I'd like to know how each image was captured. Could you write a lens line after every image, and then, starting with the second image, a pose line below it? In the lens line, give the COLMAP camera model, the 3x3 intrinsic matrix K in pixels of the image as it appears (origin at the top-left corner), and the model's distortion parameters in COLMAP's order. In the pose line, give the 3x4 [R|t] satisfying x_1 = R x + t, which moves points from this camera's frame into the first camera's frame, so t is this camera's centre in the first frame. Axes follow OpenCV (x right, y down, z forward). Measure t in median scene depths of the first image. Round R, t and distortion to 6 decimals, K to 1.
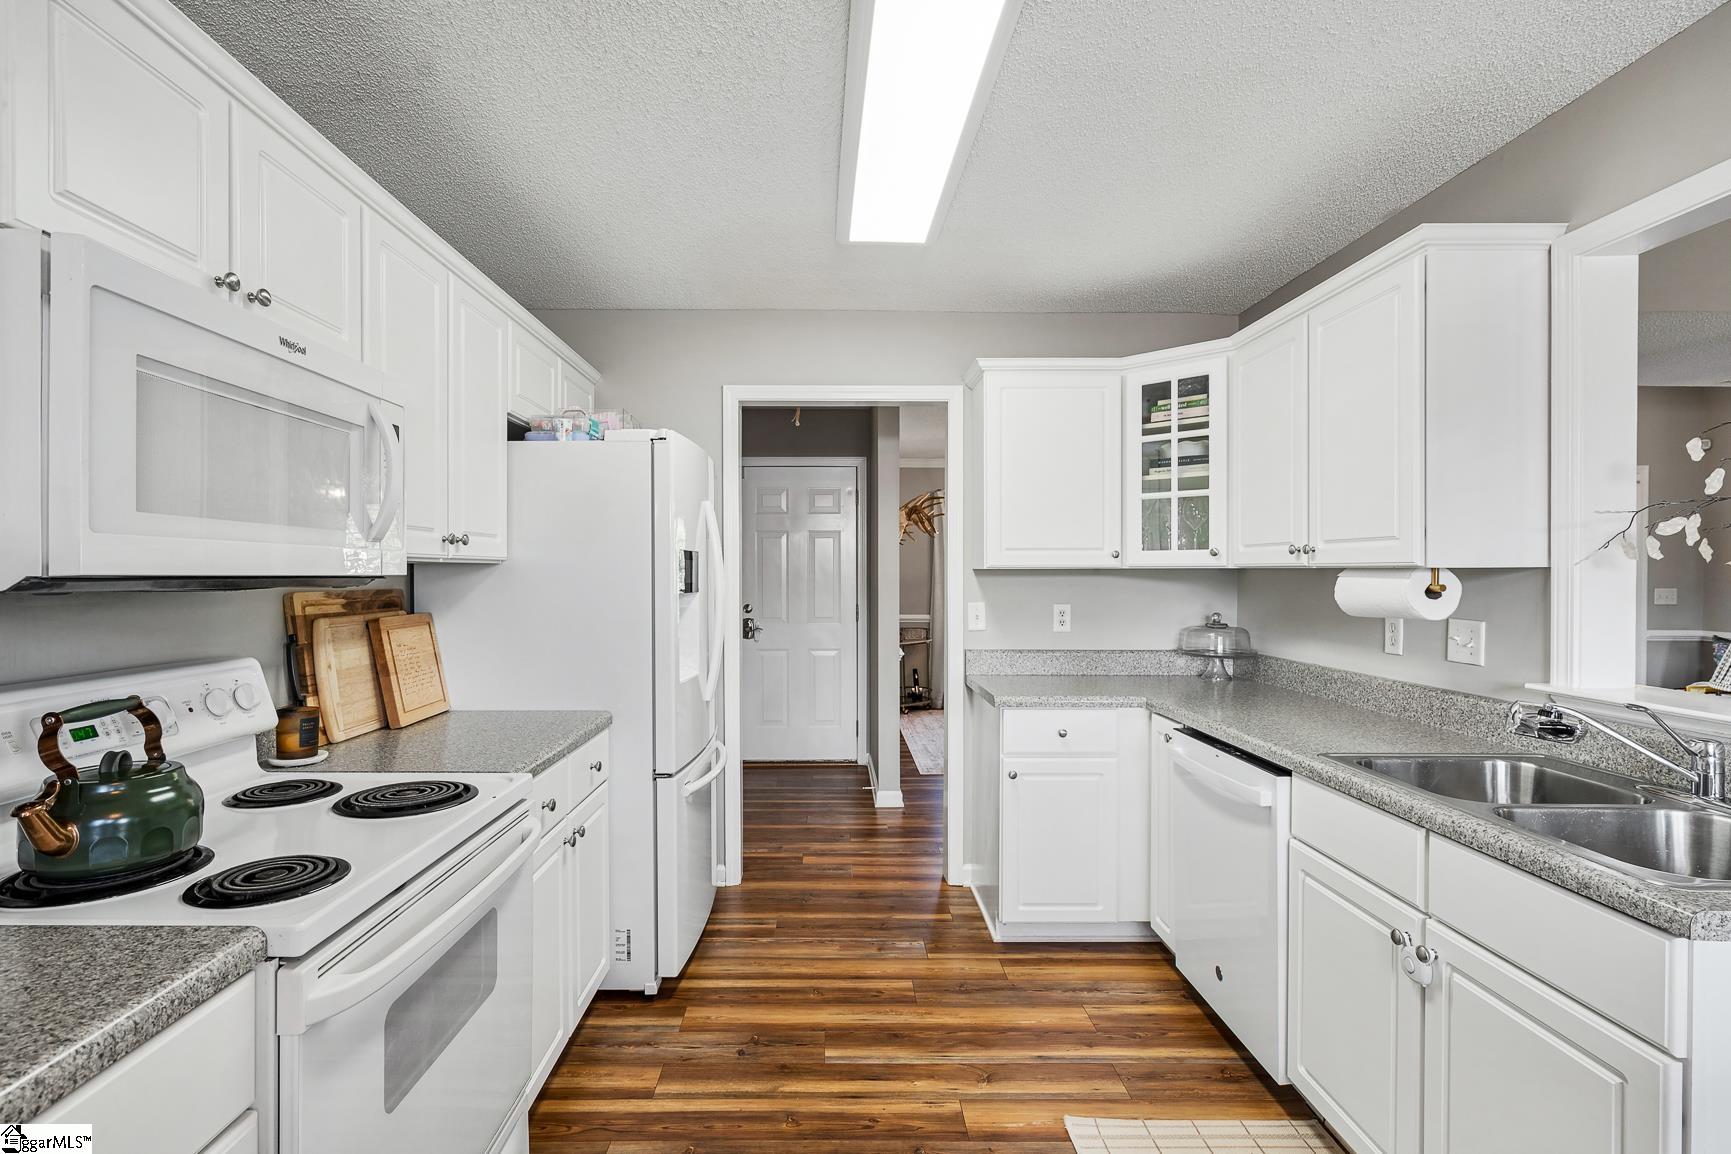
lens RADIAL K [[807.0, 0, 843.3], [0, 807.0, 576.5], [0, 0, 1]] dist [0.000596, 0.000981]
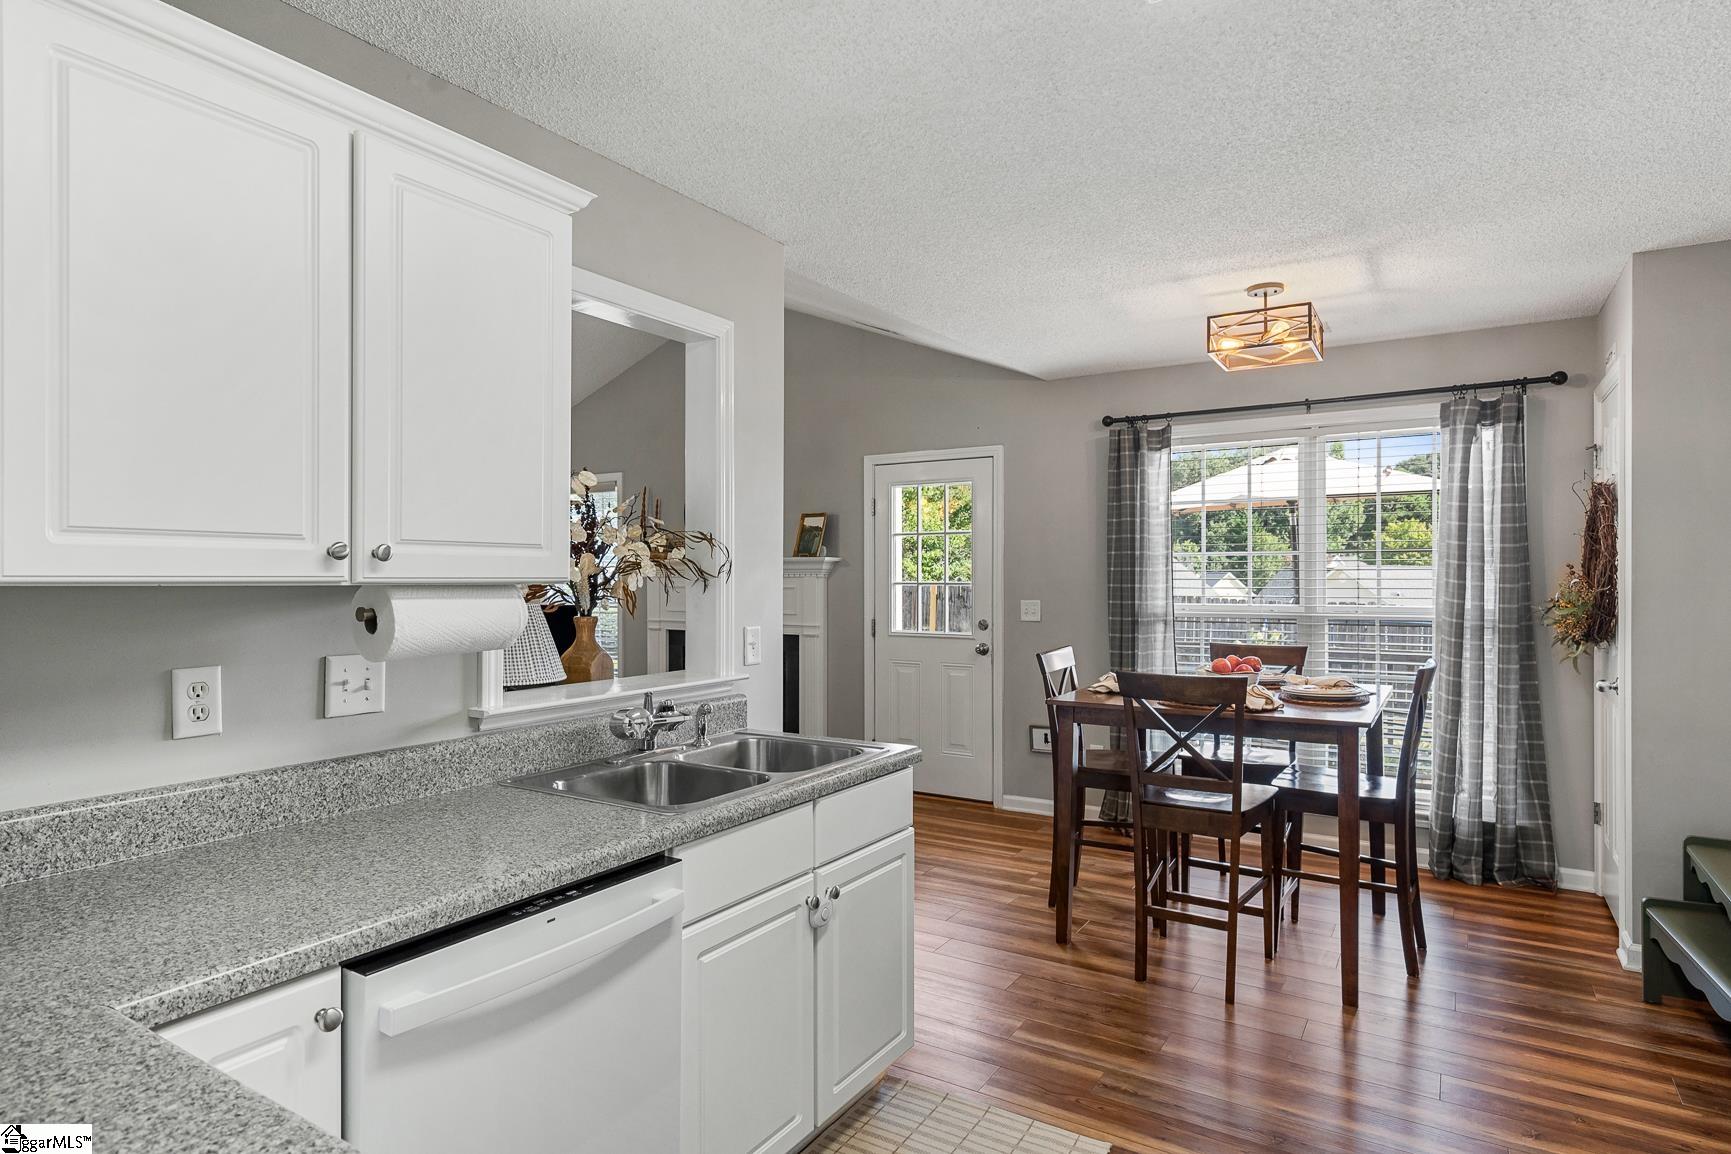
lens RADIAL K [[959.3, 0, 865.5], [0, 959.3, 577.0], [0, 0, 1]] dist [-0.000232, -0.000005]
pose [[-0.838553, -0.003040, 0.544811, -0.072087], [0.000892, 0.999975, 0.006953, -0.018275], [-0.544819, 0.006317, -0.838530, 1.209368]]
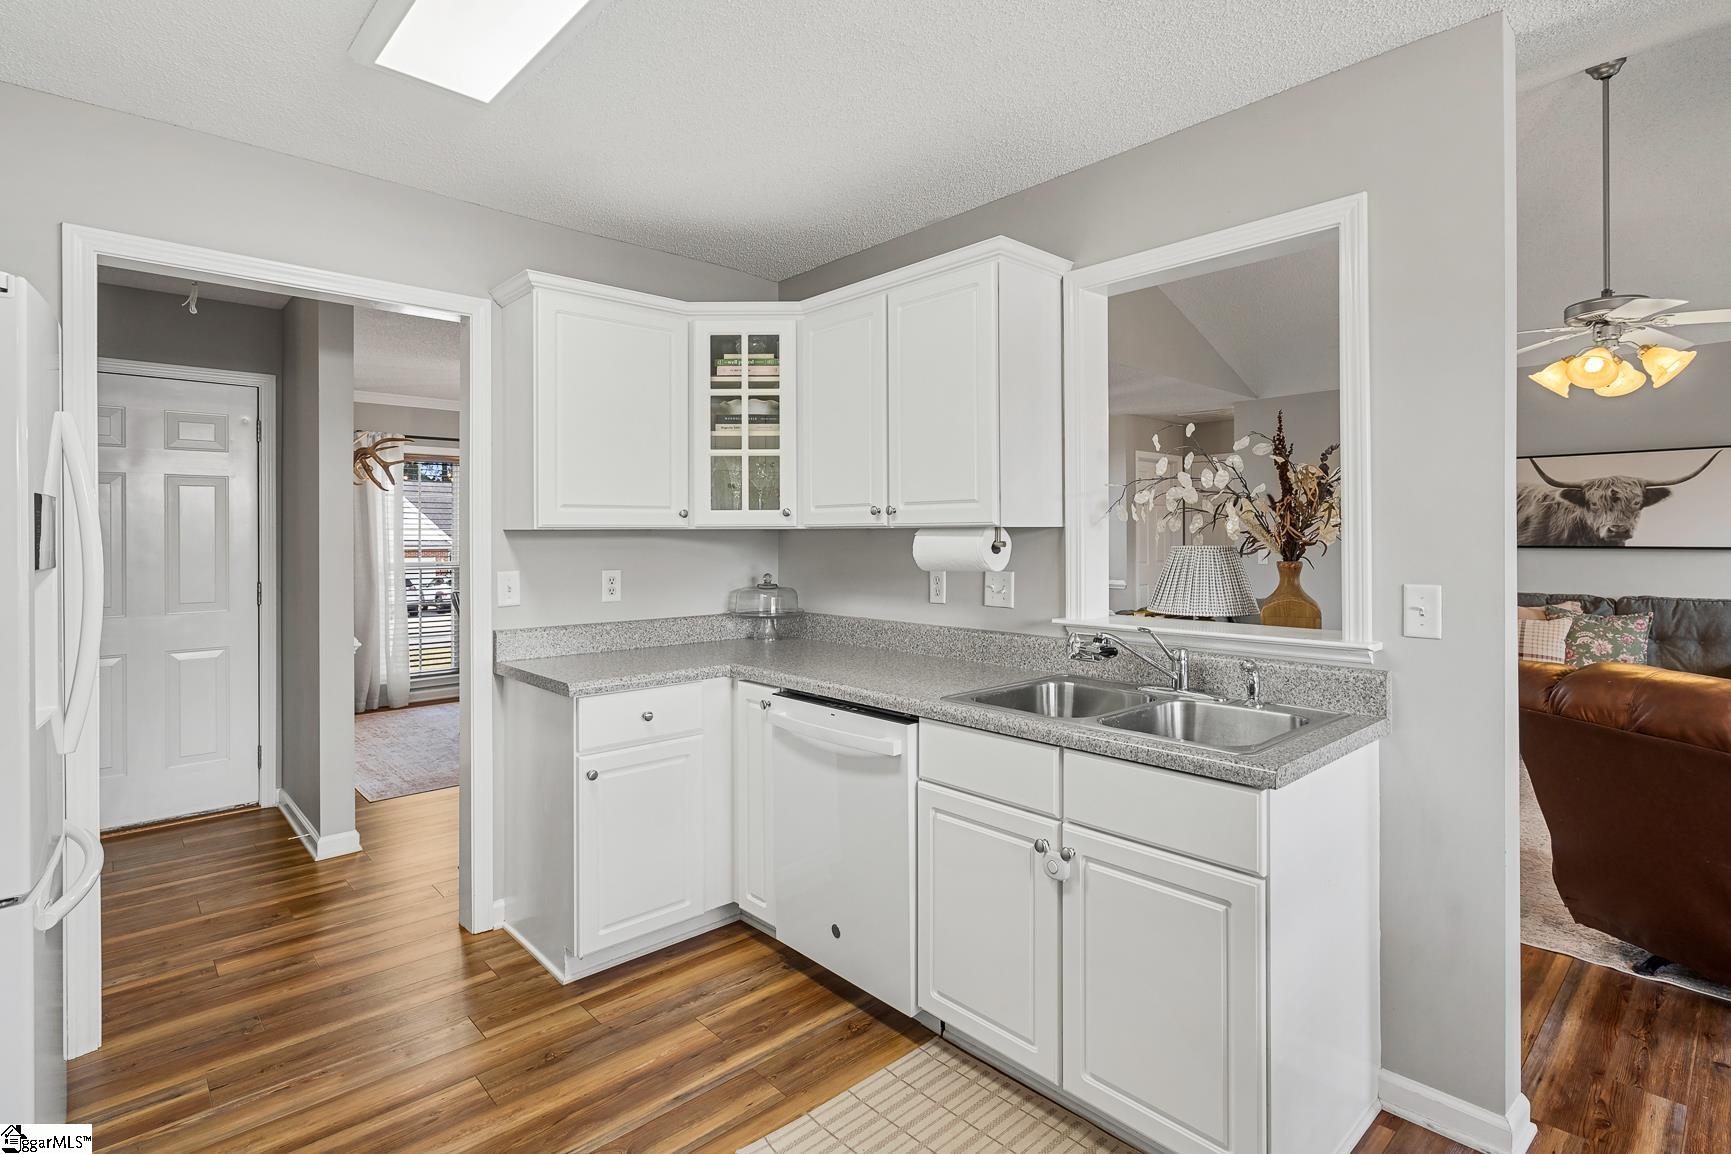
lens RADIAL K [[837.5, 0, 919.6], [0, 837.5, 533.0], [0, 0, 1]] dist [-0.002459, 0.001028]
pose [[0.721381, -0.000448, 0.692538, -0.150737], [0.007958, 0.999939, -0.007643, 0.004765], [-0.692492, 0.011024, 0.721341, 0.144646]]
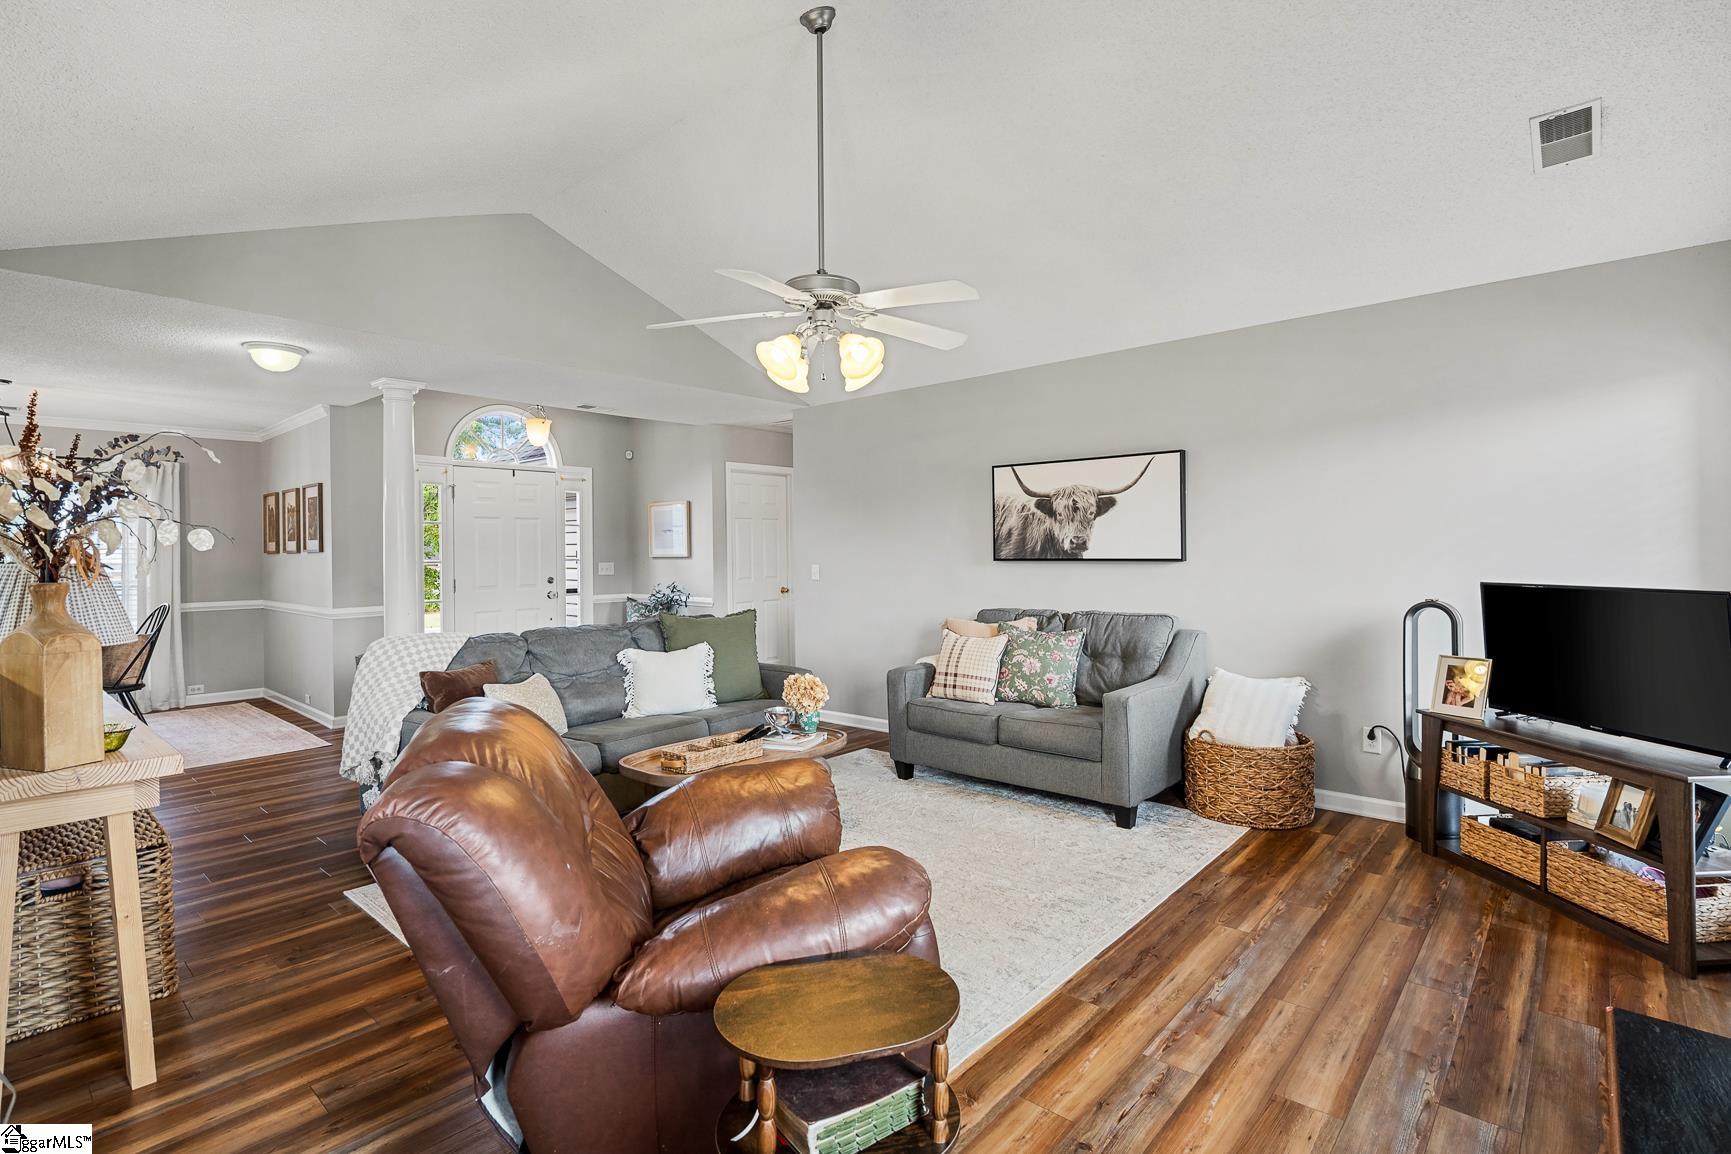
lens RADIAL K [[831.0, 0, 865.5], [0, 831.0, 553.2], [0, 0, 1]] dist [-0.001451, -0.000112]
pose [[0.668619, -0.007745, 0.743565, 0.662396], [0.014744, 0.999887, -0.002843, 0.019477], [-0.743459, 0.012864, 0.668657, -0.437985]]
